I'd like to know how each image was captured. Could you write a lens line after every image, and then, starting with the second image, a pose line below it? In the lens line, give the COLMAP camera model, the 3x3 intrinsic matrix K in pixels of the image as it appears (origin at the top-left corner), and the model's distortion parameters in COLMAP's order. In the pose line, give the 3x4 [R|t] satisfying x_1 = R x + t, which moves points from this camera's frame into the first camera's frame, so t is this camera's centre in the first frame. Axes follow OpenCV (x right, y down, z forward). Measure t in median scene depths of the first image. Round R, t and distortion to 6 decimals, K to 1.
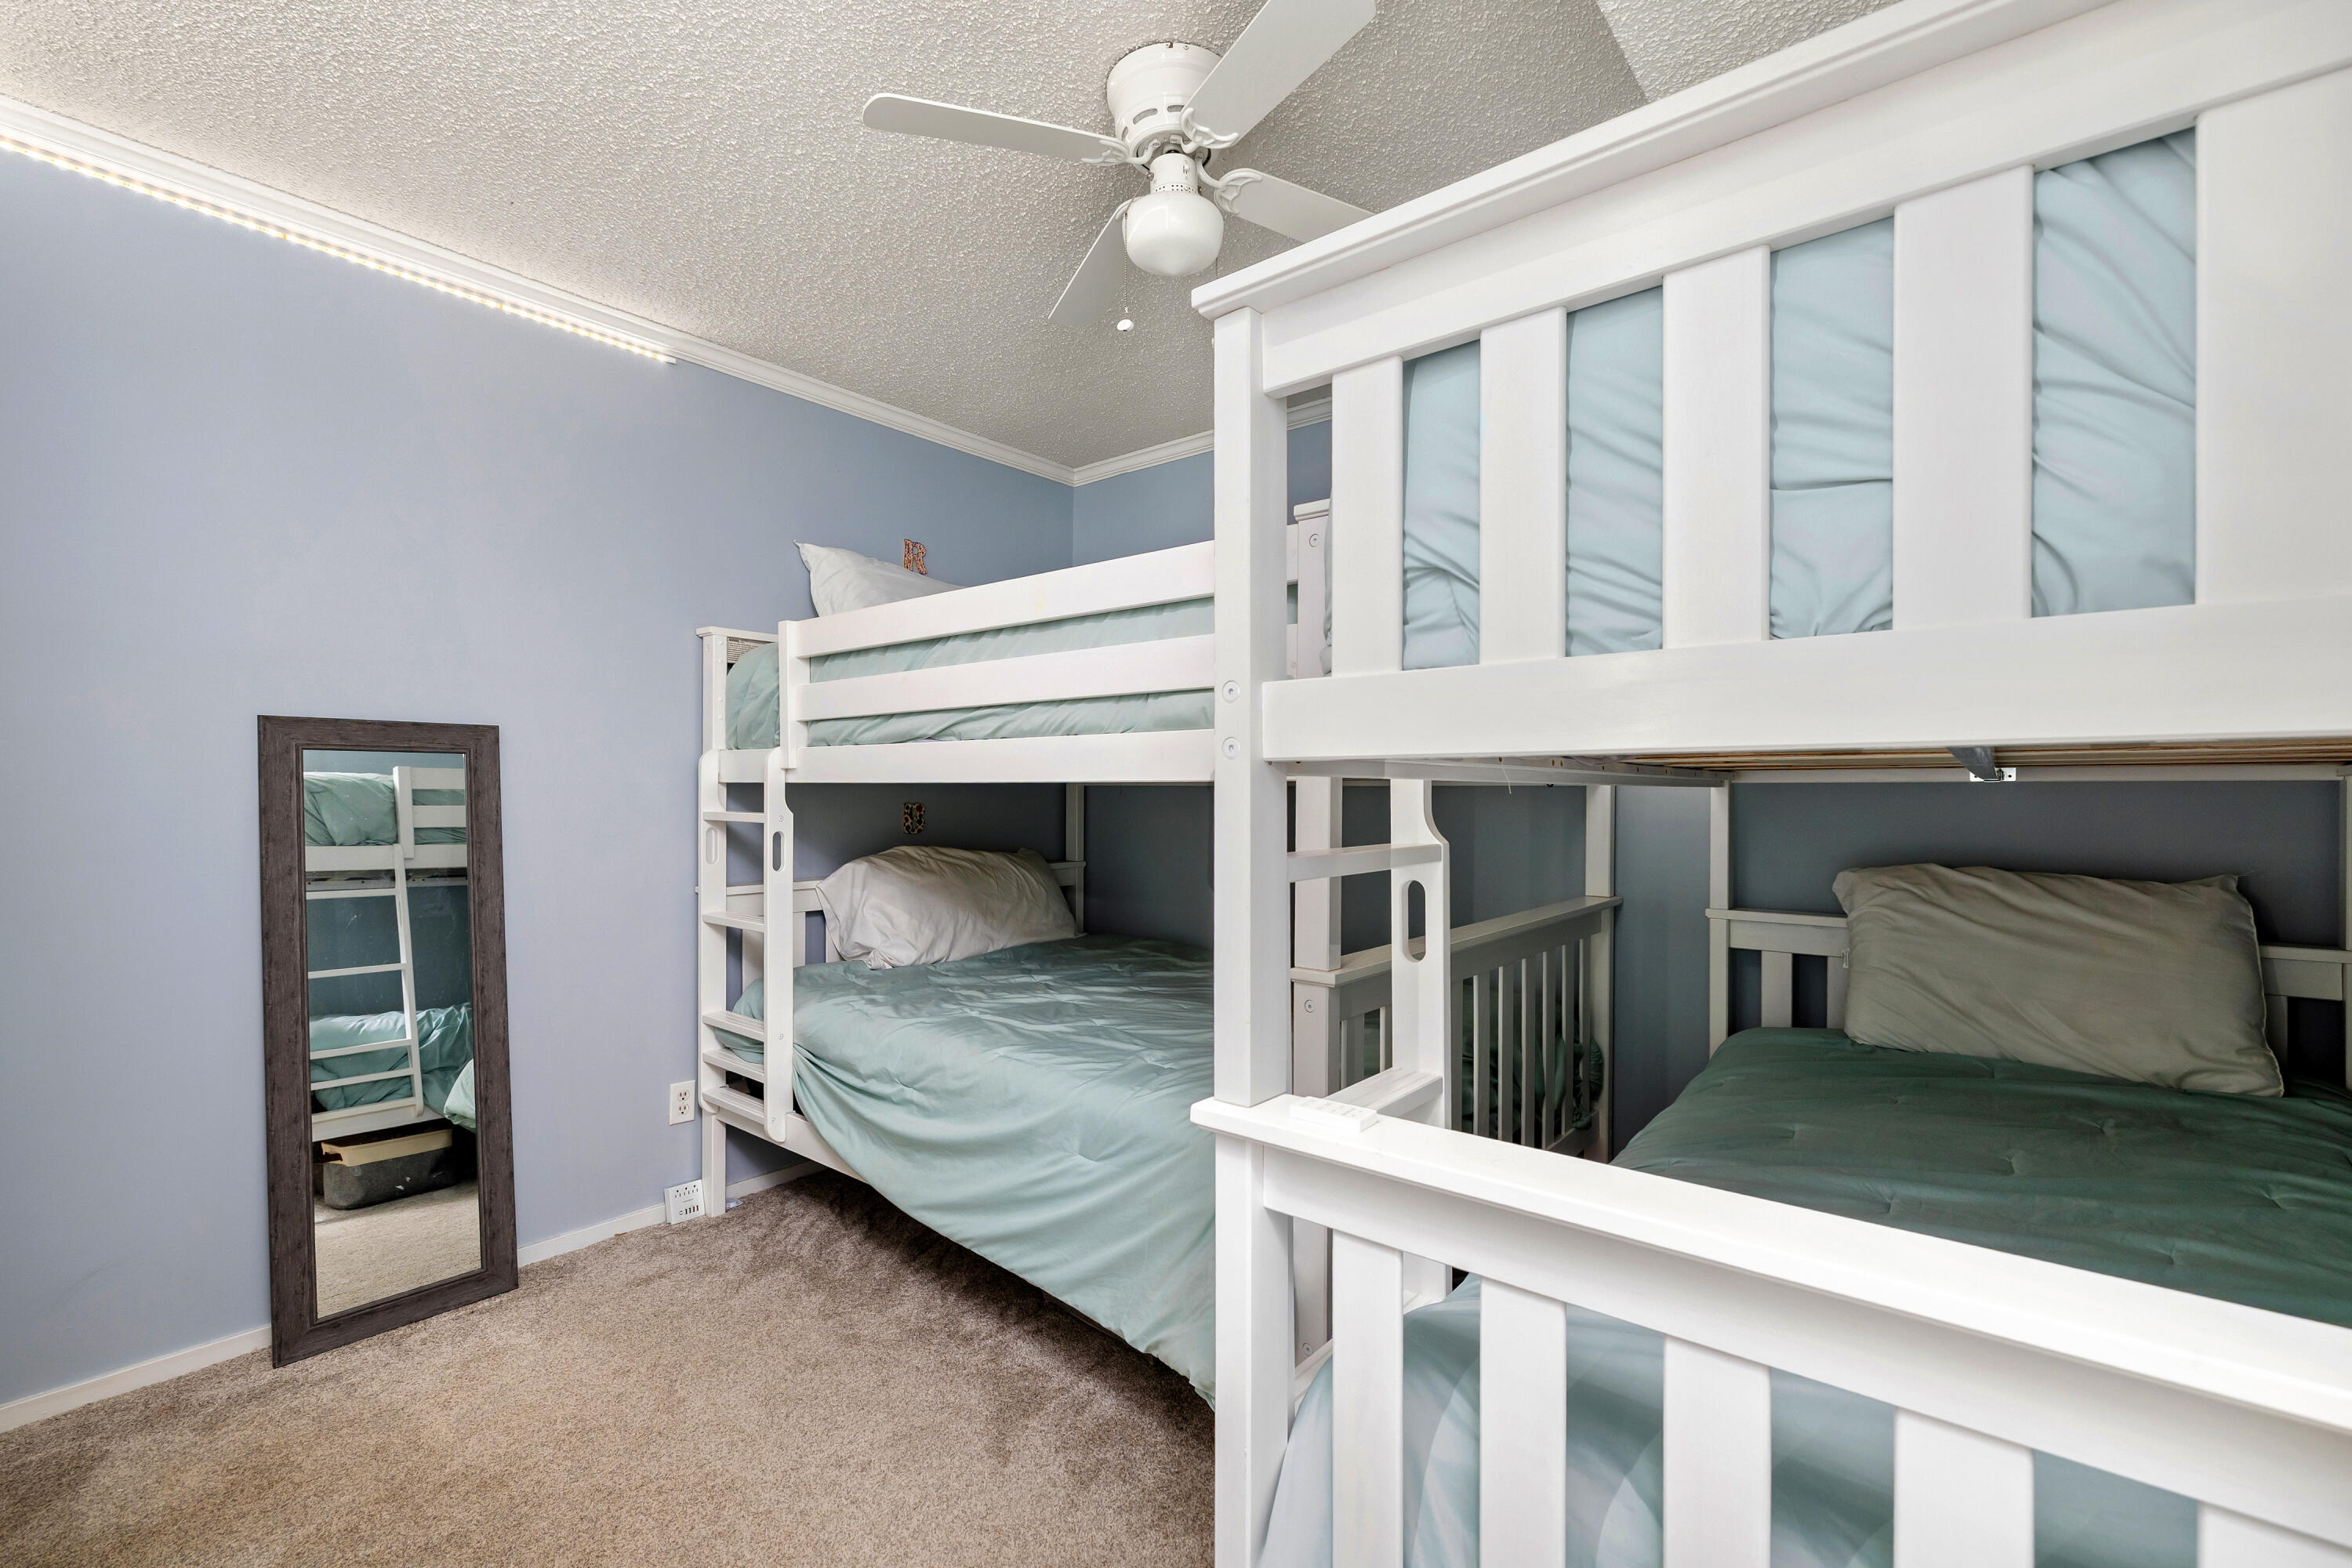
lens RADIAL K [[1015.5, 0, 1179.4], [0, 1015.5, 789.8], [0, 0, 1]] dist [0.008149, -0.000330]
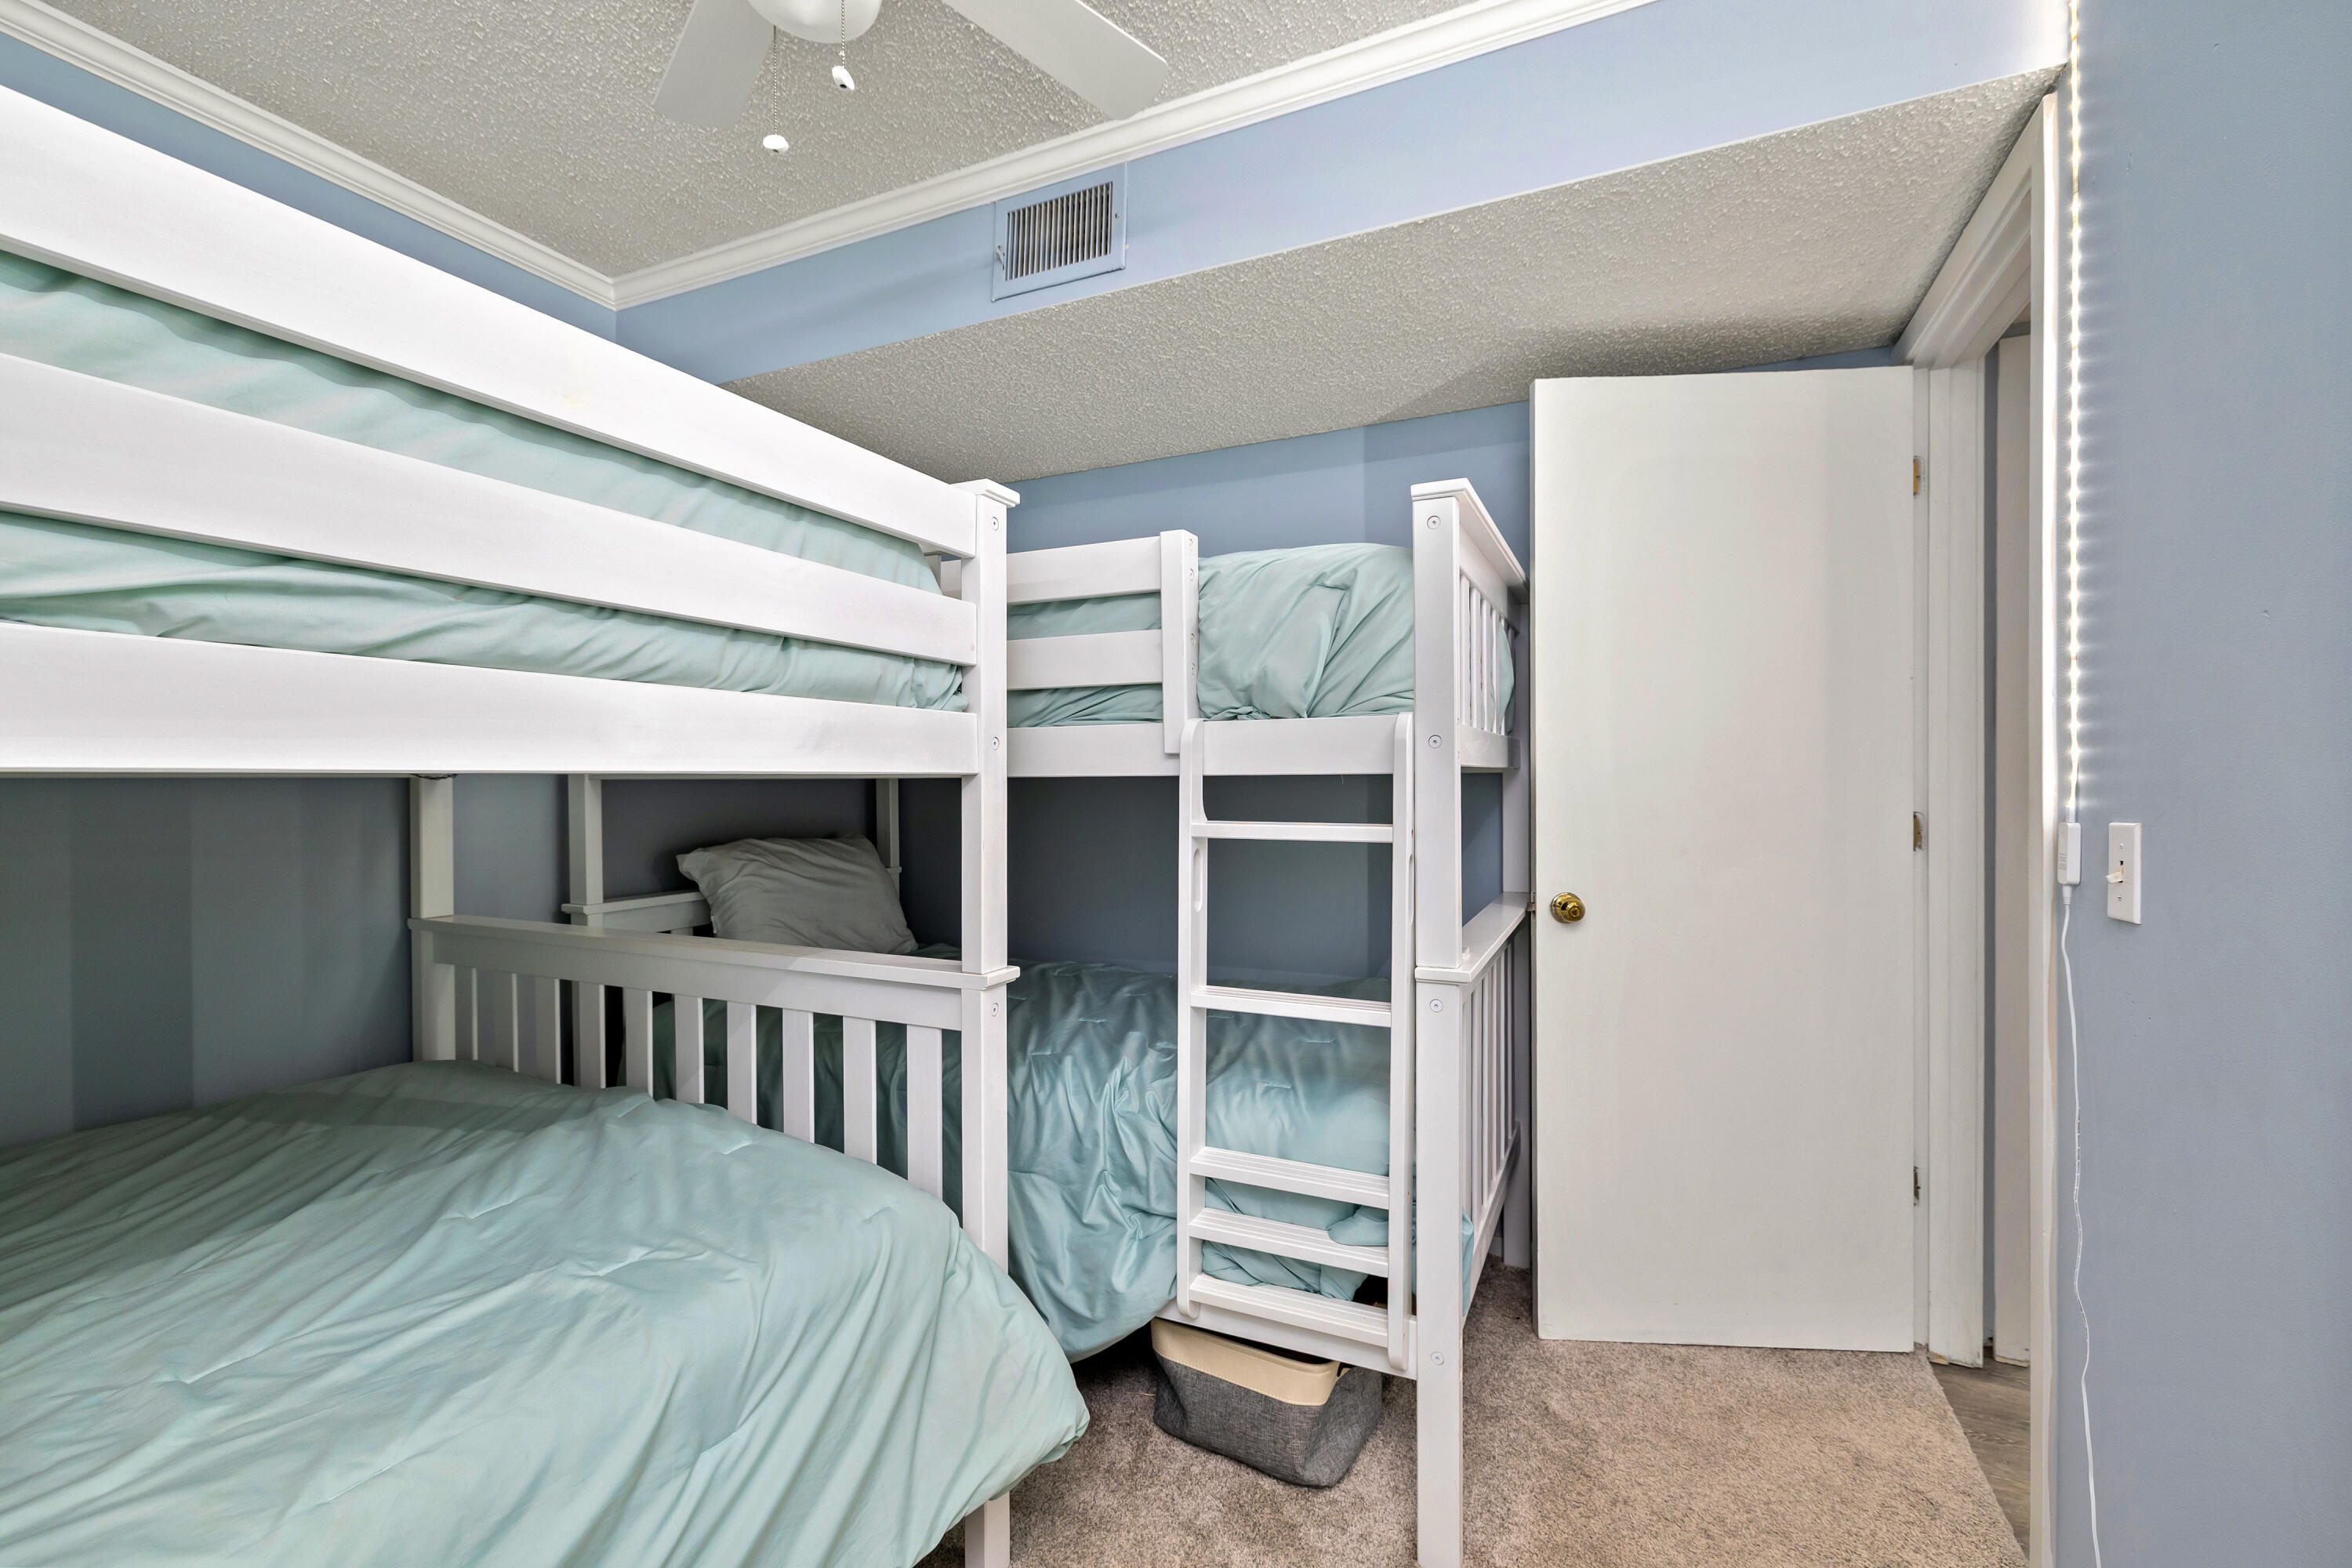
lens RADIAL K [[1015.5, 0, 1179.4], [0, 1015.5, 789.8], [0, 0, 1]] dist [0.008149, -0.000330]
pose [[-0.245178, -0.013342, 0.969386, -0.665874], [0.002103, 0.999896, 0.014294, -0.006050], [-0.969476, 0.005544, -0.245124, 0.847540]]
